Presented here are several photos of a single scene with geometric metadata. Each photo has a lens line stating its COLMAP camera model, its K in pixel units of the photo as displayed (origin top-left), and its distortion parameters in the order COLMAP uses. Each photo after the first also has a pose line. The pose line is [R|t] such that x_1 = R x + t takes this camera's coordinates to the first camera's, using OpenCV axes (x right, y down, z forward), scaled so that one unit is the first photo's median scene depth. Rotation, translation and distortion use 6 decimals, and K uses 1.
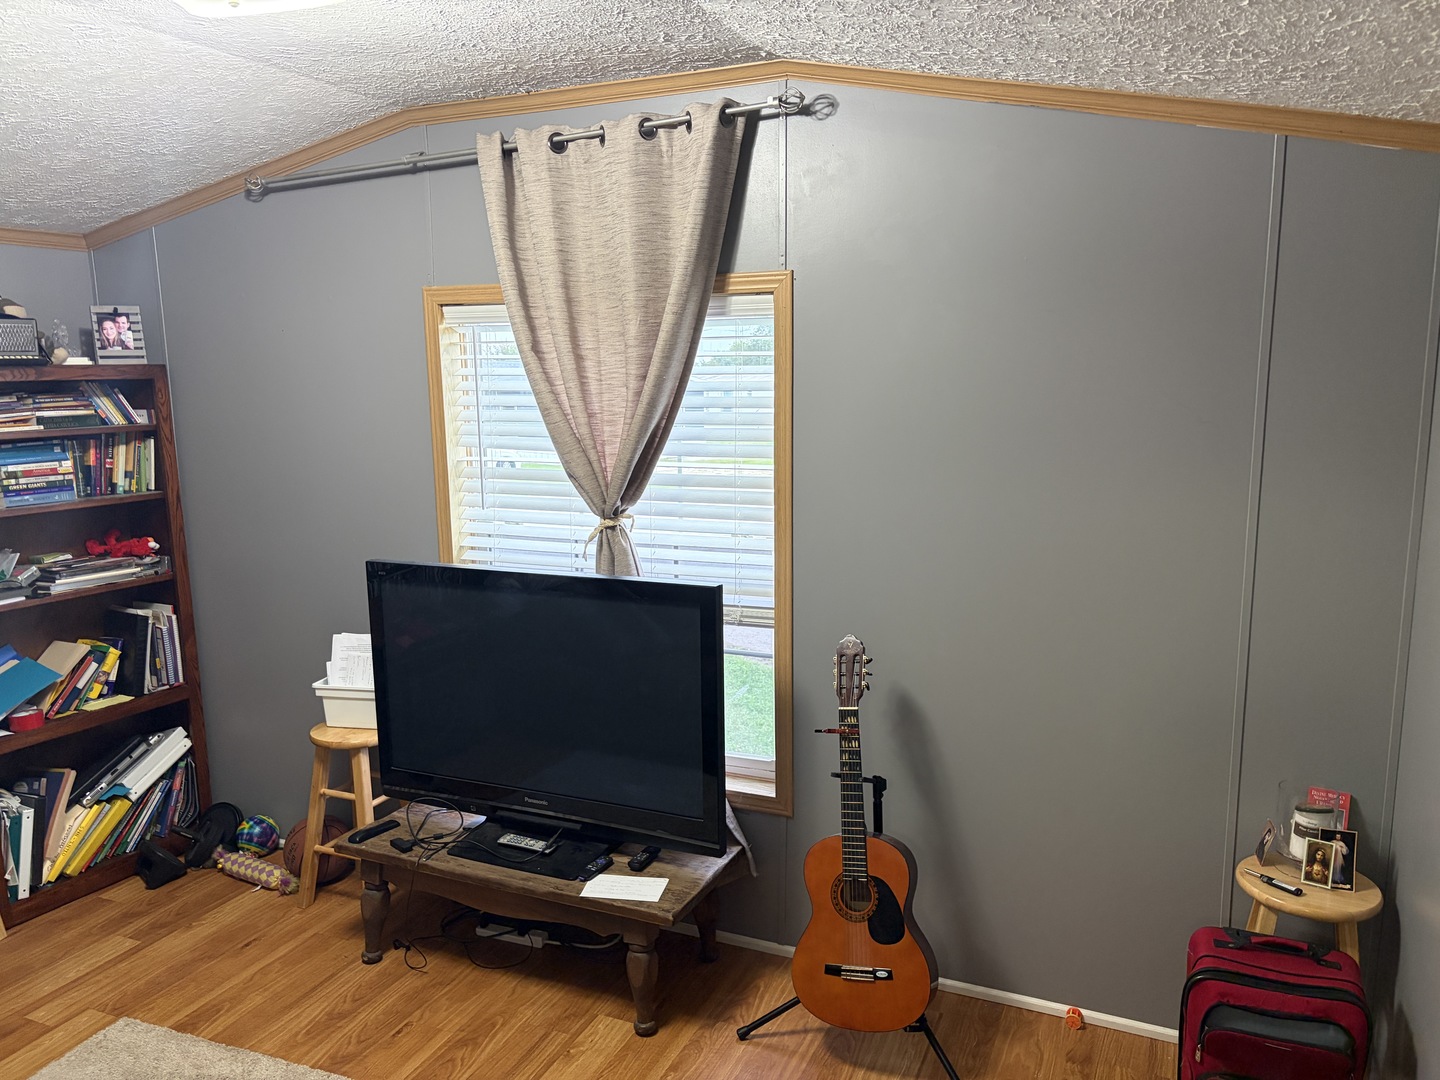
lens RADIAL K [[1094.8, 0, 717.0], [0, 1094.8, 552.0], [0, 0, 1]] dist [0.038192, -0.039575]
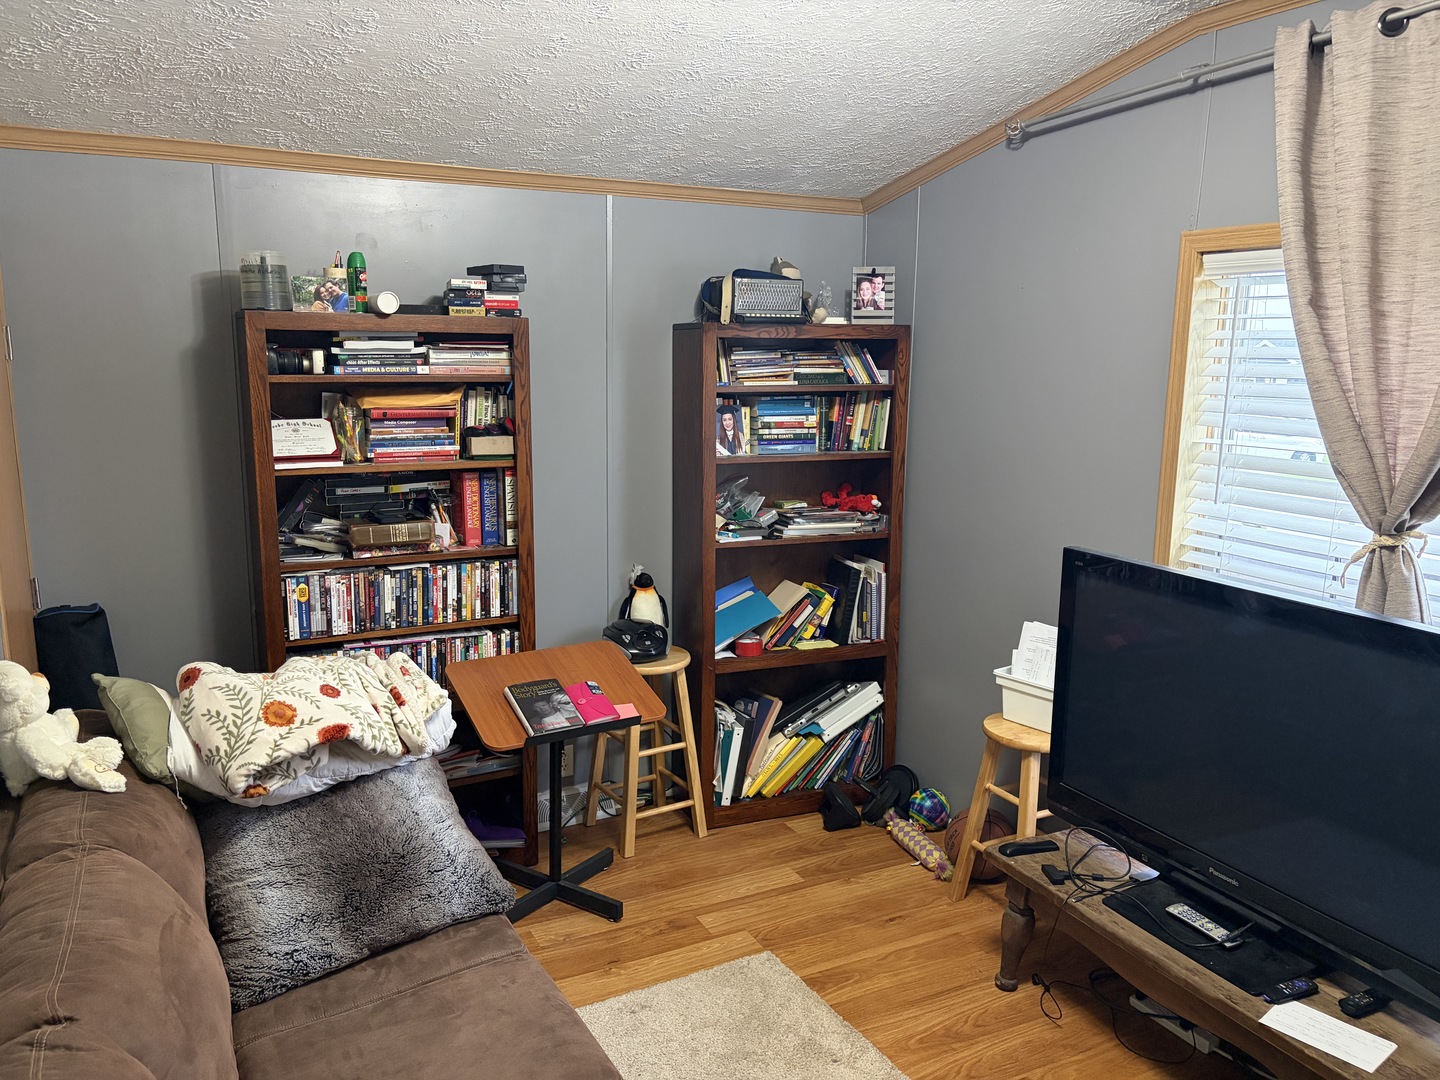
lens RADIAL K [[1094.8, 0, 717.0], [0, 1094.8, 552.0], [0, 0, 1]] dist [0.038192, -0.039575]
pose [[0.774363, 0.140109, -0.617035, 0.009369], [-0.128372, 0.989683, 0.063622, -0.007638], [0.619583, 0.029943, 0.784360, 0.126156]]
